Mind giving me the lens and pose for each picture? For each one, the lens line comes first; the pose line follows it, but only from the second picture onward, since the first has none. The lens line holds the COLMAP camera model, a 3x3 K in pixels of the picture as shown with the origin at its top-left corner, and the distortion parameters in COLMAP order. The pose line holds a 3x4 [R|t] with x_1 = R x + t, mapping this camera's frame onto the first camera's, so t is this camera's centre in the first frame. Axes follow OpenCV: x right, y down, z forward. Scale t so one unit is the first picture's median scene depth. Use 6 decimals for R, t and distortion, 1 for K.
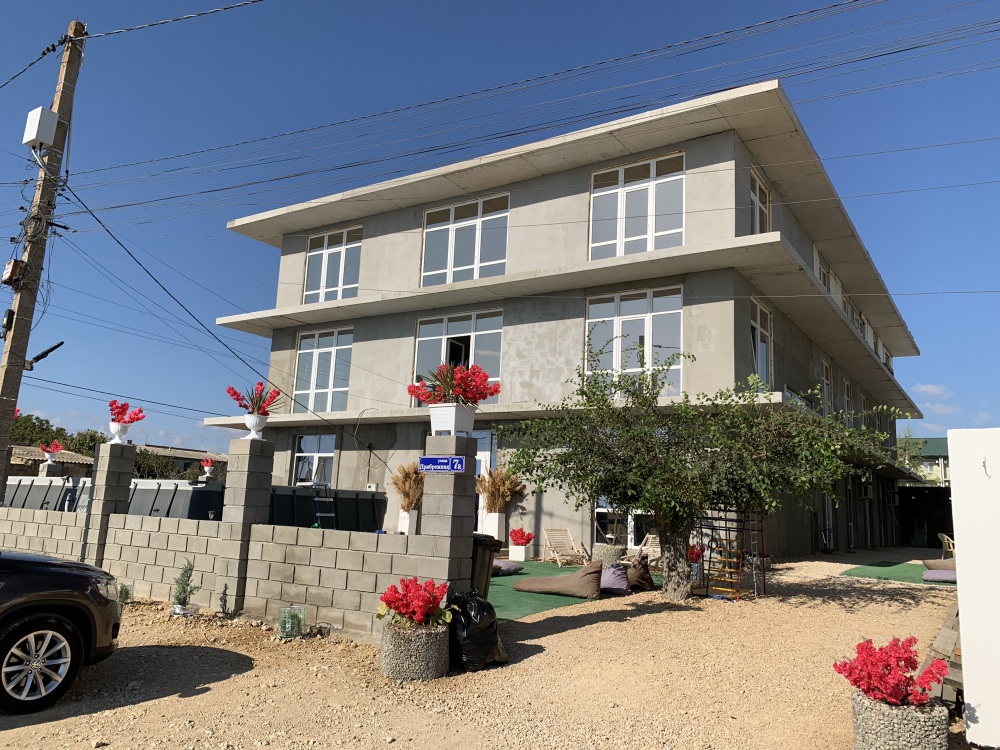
lens RADIAL K [[755.5, 0, 500.0], [0, 755.5, 375.0], [0, 0, 1]] dist [0.058968, -0.002965]
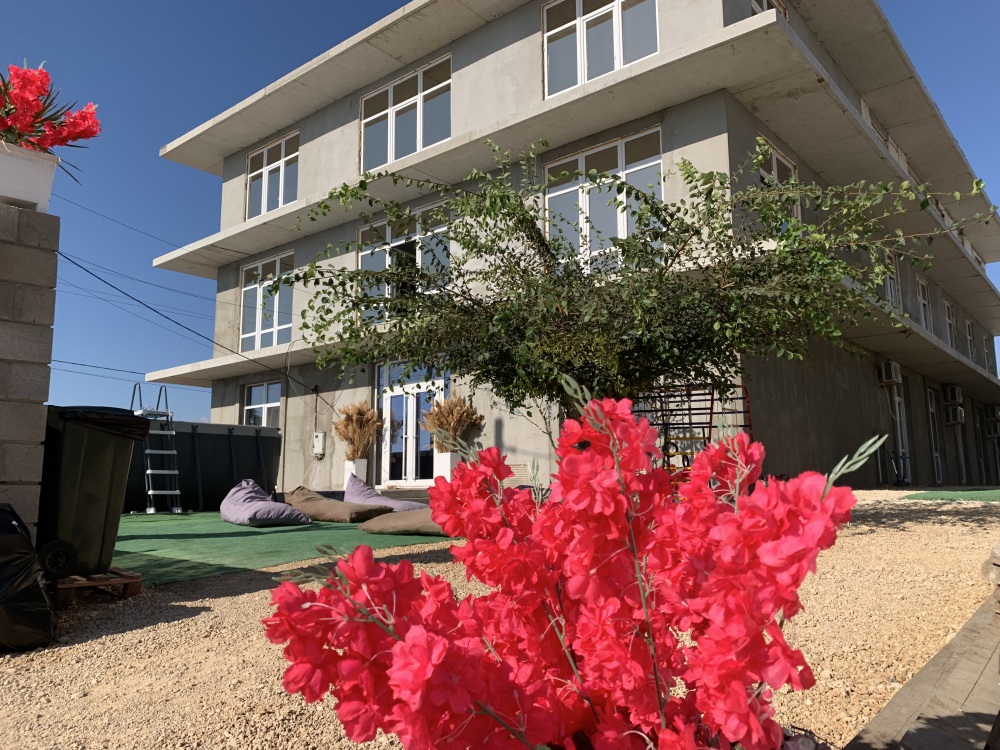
lens RADIAL K [[764.3, 0, 500.0], [0, 764.3, 375.0], [0, 0, 1]] dist [0.005202, 0.007229]
pose [[0.991760, -0.070673, -0.106854, 0.115534], [0.073453, 0.997049, 0.022301, 0.073348], [0.104962, -0.029966, 0.994025, 0.185552]]
